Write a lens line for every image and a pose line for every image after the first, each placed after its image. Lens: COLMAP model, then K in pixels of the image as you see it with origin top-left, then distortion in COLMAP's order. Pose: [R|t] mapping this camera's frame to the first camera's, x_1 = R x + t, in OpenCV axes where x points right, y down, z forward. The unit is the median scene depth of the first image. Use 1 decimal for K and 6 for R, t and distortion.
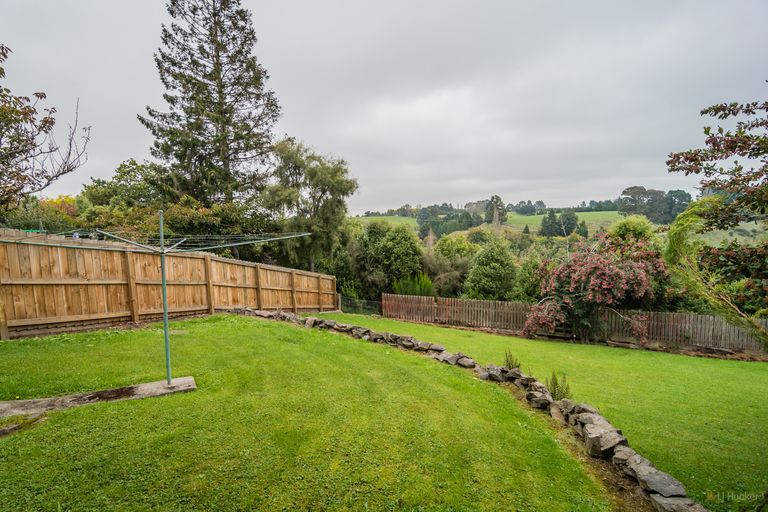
lens RADIAL K [[378.6, 0, 384.0], [0, 378.6, 256.0], [0, 0, 1]] dist [0.001078, 0.000290]
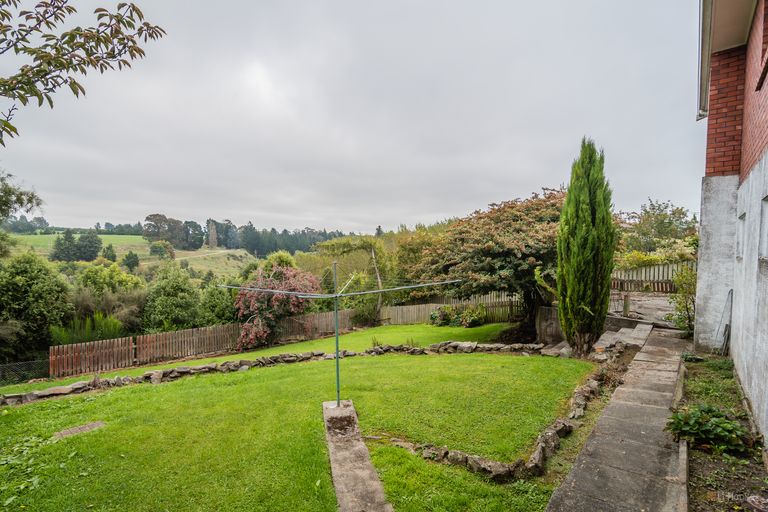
lens RADIAL K [[378.6, 0, 384.0], [0, 378.6, 256.0], [0, 0, 1]] dist [0.001078, 0.000290]
pose [[0.356401, 0.007081, 0.934306, -0.469736], [0.047784, 0.998525, -0.025796, -0.028449], [-0.933111, 0.053839, 0.355536, 0.116531]]
